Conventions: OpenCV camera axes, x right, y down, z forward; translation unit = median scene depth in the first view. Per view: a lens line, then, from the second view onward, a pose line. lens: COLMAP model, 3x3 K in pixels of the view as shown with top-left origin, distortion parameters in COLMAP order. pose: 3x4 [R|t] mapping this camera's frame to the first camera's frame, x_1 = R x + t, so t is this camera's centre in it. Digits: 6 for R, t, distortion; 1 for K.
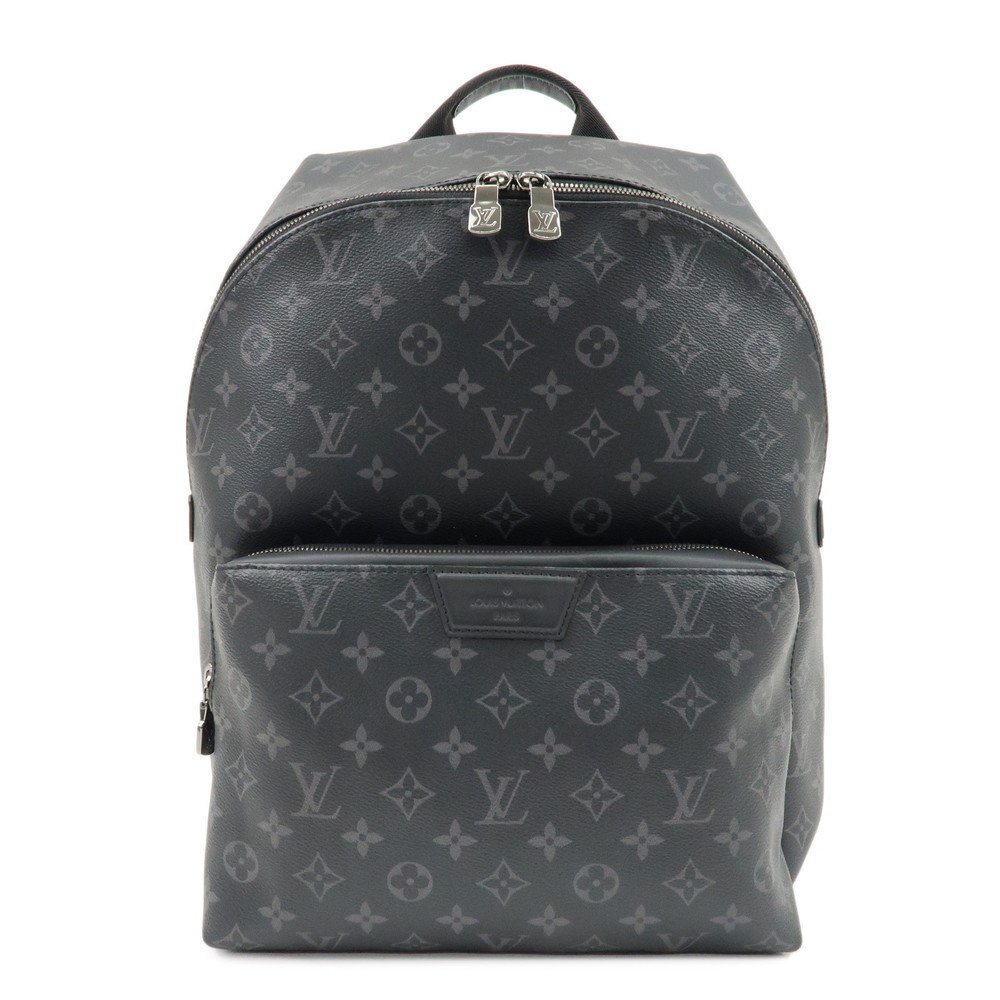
lens RADIAL K [[1028.7, 0, 500.0], [0, 1028.7, 500.0], [0, 0, 1]] dist [-0.020580, -0.028322]
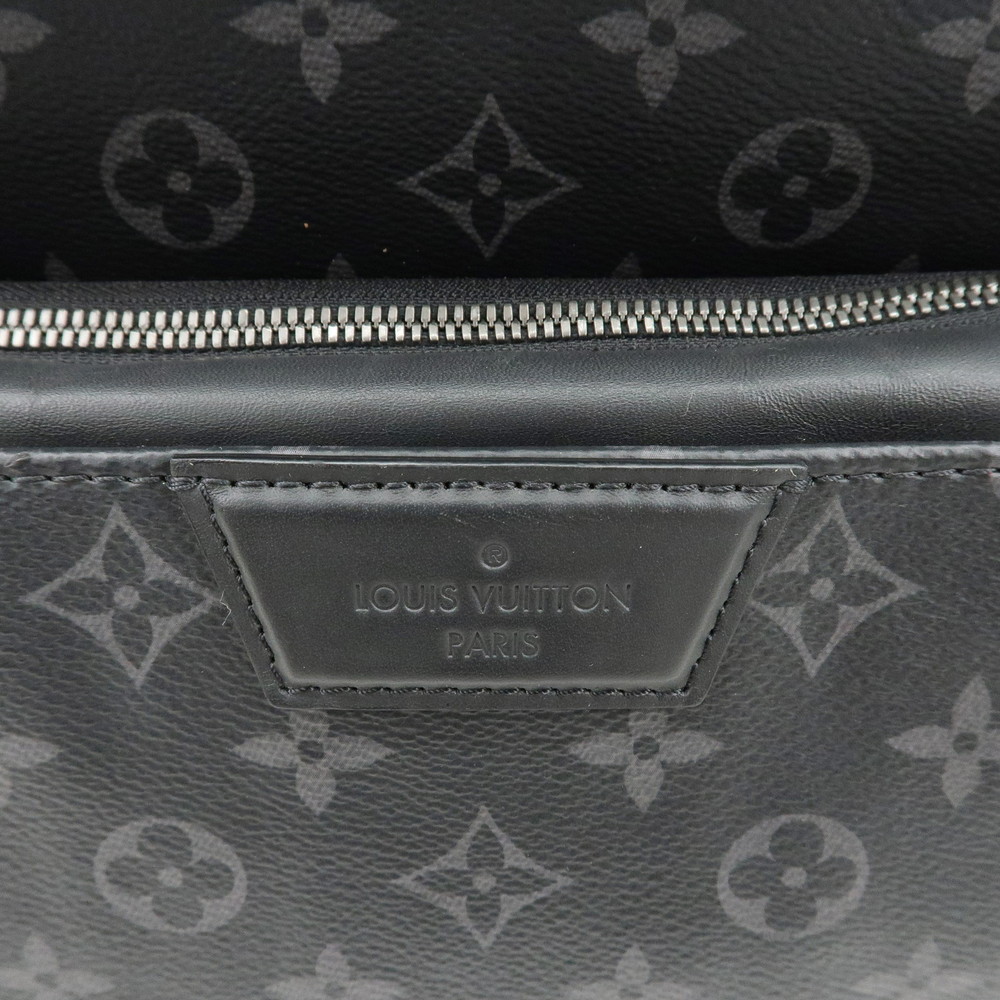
lens RADIAL K [[1028.7, 0, 500.0], [0, 1028.7, 500.0], [0, 0, 1]] dist [-0.020580, -0.028322]
pose [[0.999957, -0.008407, 0.003915, 0.007447], [0.005581, 0.882688, 0.469926, -0.042433], [-0.007406, -0.469884, 0.882697, 0.769207]]
